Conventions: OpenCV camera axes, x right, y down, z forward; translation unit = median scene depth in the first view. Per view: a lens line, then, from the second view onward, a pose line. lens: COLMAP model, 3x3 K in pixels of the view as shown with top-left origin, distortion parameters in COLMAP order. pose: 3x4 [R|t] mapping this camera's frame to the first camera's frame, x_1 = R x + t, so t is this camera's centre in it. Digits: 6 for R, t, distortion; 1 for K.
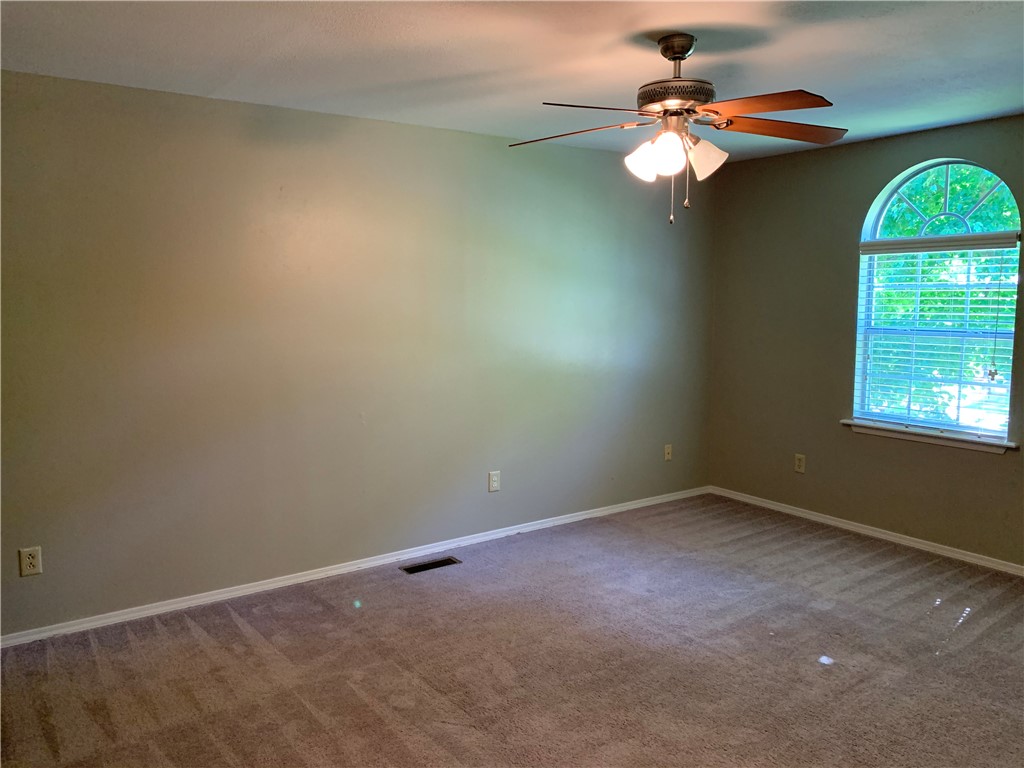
lens RADIAL K [[781.9, 0, 512.0], [0, 781.9, 384.0], [0, 0, 1]] dist [-0.000798, 0.002137]
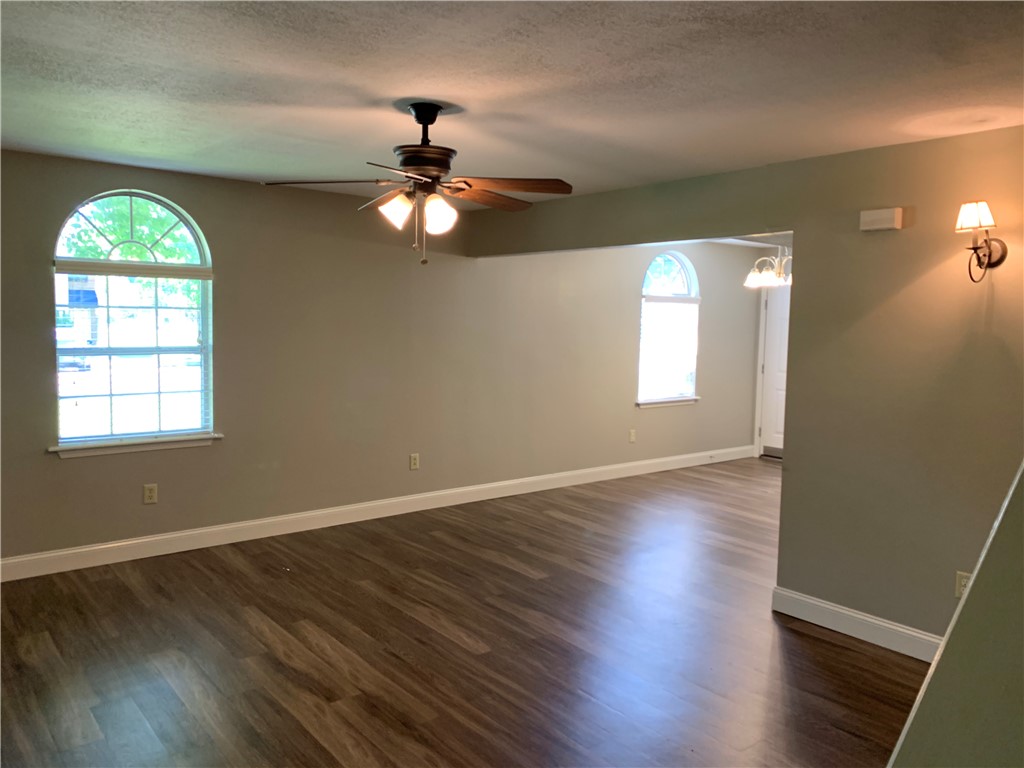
lens RADIAL K [[779.2, 0, 512.0], [0, 779.2, 384.0], [0, 0, 1]] dist [0.031142, -0.002304]
pose [[-0.079822, -0.082025, 0.993429, -0.606253], [0.092761, 0.991673, 0.089334, -0.069405], [-0.992484, 0.099282, -0.071548, 0.578139]]
